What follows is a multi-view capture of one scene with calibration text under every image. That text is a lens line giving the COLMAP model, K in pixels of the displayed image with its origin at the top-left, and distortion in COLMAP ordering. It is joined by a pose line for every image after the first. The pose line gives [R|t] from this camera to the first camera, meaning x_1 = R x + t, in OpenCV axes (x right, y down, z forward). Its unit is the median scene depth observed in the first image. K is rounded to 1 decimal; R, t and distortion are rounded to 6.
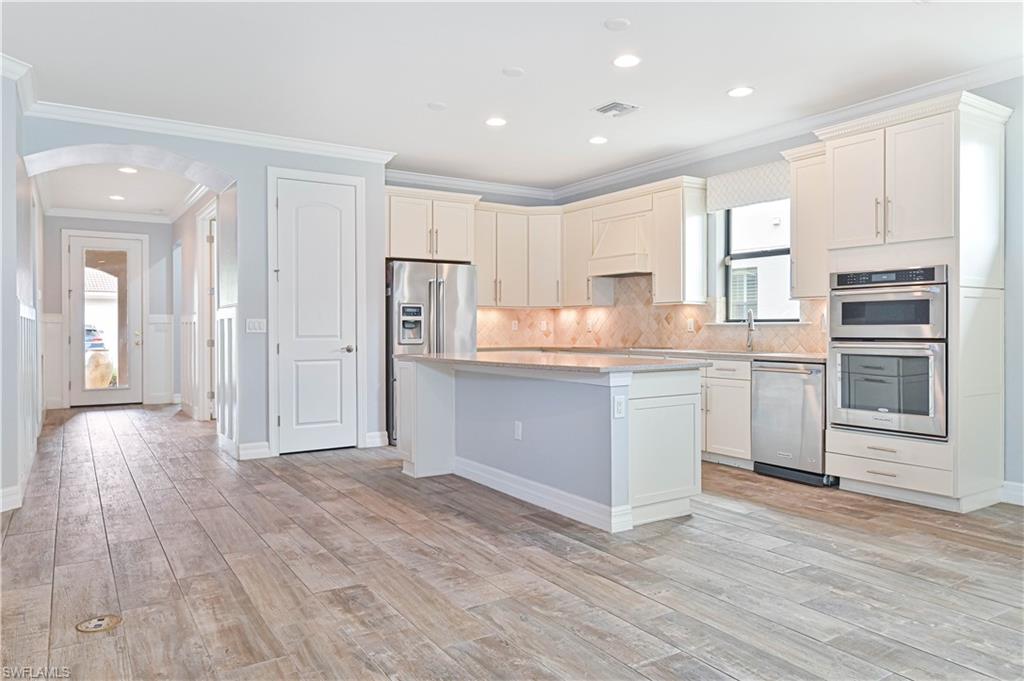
lens RADIAL K [[714.7, 0, 516.4], [0, 714.7, 326.8], [0, 0, 1]] dist [0.003779, -0.000125]
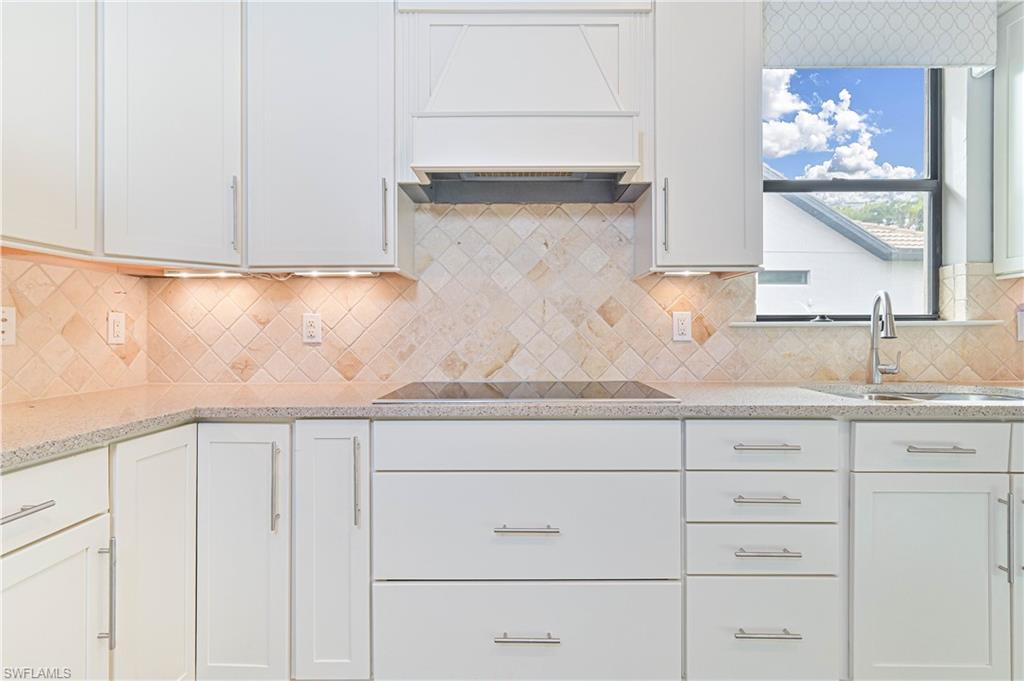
lens RADIAL K [[458.3, 0, 512.6], [0, 458.3, 332.7], [0, 0, 1]] dist [-0.001149, -0.000269]
pose [[0.548829, -0.002126, 0.835932, -0.037777], [0.000497, 0.999997, 0.002217, 0.000483], [-0.835934, -0.000801, 0.548829, 0.802757]]
